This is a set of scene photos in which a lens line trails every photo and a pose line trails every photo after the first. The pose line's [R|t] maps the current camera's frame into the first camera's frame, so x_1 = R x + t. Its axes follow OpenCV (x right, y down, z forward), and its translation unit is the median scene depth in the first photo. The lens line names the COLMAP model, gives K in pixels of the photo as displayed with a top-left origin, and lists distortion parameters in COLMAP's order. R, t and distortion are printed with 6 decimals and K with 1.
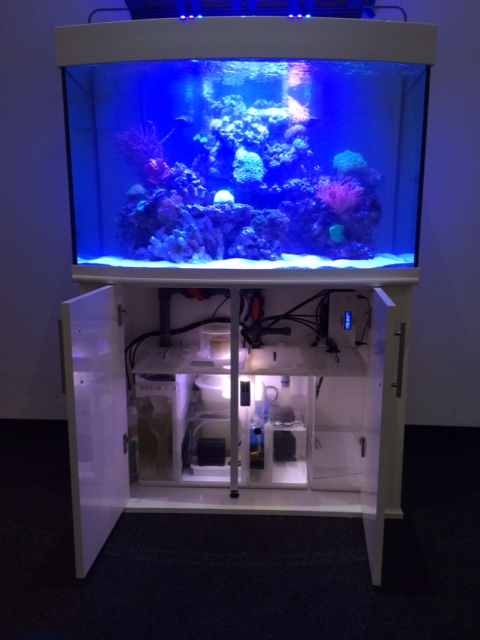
lens RADIAL K [[561.3, 0, 250.4], [0, 561.3, 319.2], [0, 0, 1]] dist [0.048183, -0.007807]
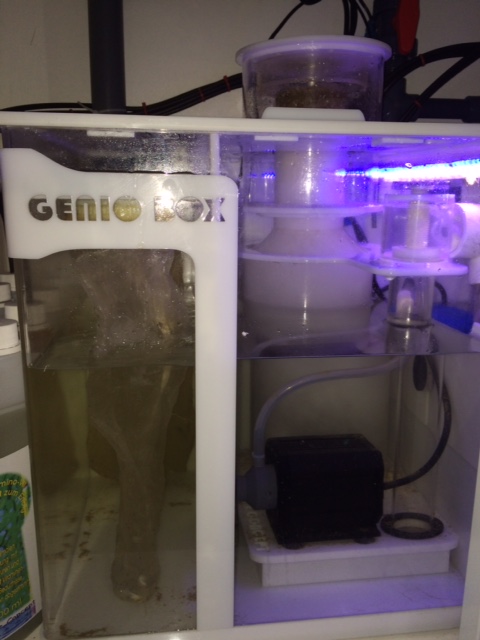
lens RADIAL K [[549.3, 0, 240.0], [0, 549.3, 320.0], [0, 0, 1]] dist [0.011635, 0.011155]
pose [[0.987243, -0.028562, 0.156638, -0.163980], [0.022512, 0.998935, 0.040264, 0.162973], [-0.157621, -0.036224, 0.986835, 0.845369]]
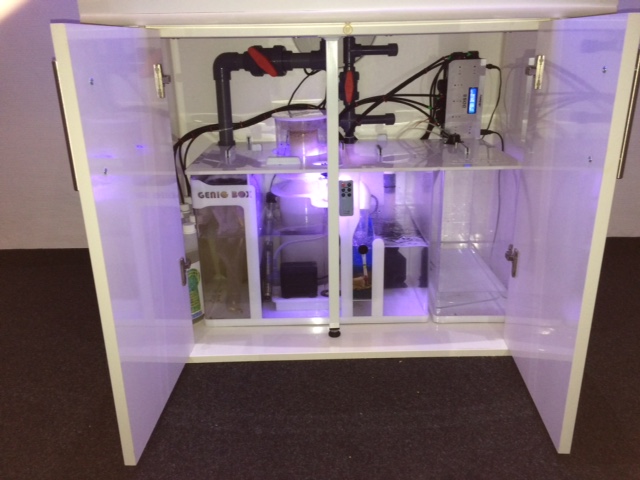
lens RADIAL K [[561.3, 0, 320.0], [0, 561.3, 240.0], [0, 0, 1]] dist [0.048183, -0.007807]
pose [[0.998808, -0.036372, 0.032550, -0.071184], [0.031010, 0.987849, 0.152292, 0.078235], [-0.037693, -0.151101, 0.987799, 0.297897]]
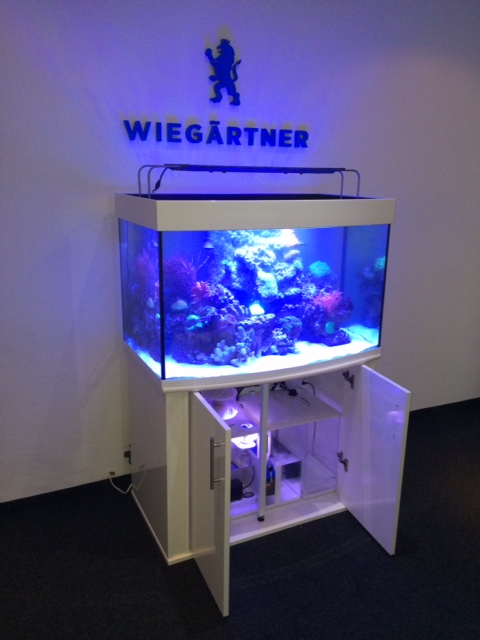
lens RADIAL K [[561.3, 0, 250.4], [0, 561.3, 319.2], [0, 0, 1]] dist [0.048183, -0.007807]
pose [[0.886385, -0.110062, 0.449675, -0.642040], [0.075491, 0.992690, 0.094165, -0.310722], [-0.456752, -0.049520, 0.888215, -0.178834]]
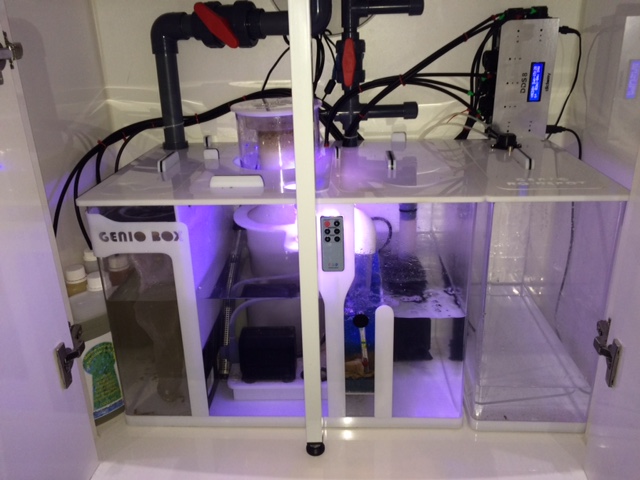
lens RADIAL K [[561.3, 0, 320.0], [0, 561.3, 240.0], [0, 0, 1]] dist [0.048183, -0.007807]
pose [[0.999311, -0.026292, -0.026204, -0.007449], [0.030812, 0.981195, 0.190543, 0.045550], [0.020702, -0.191219, 0.981329, 0.588898]]
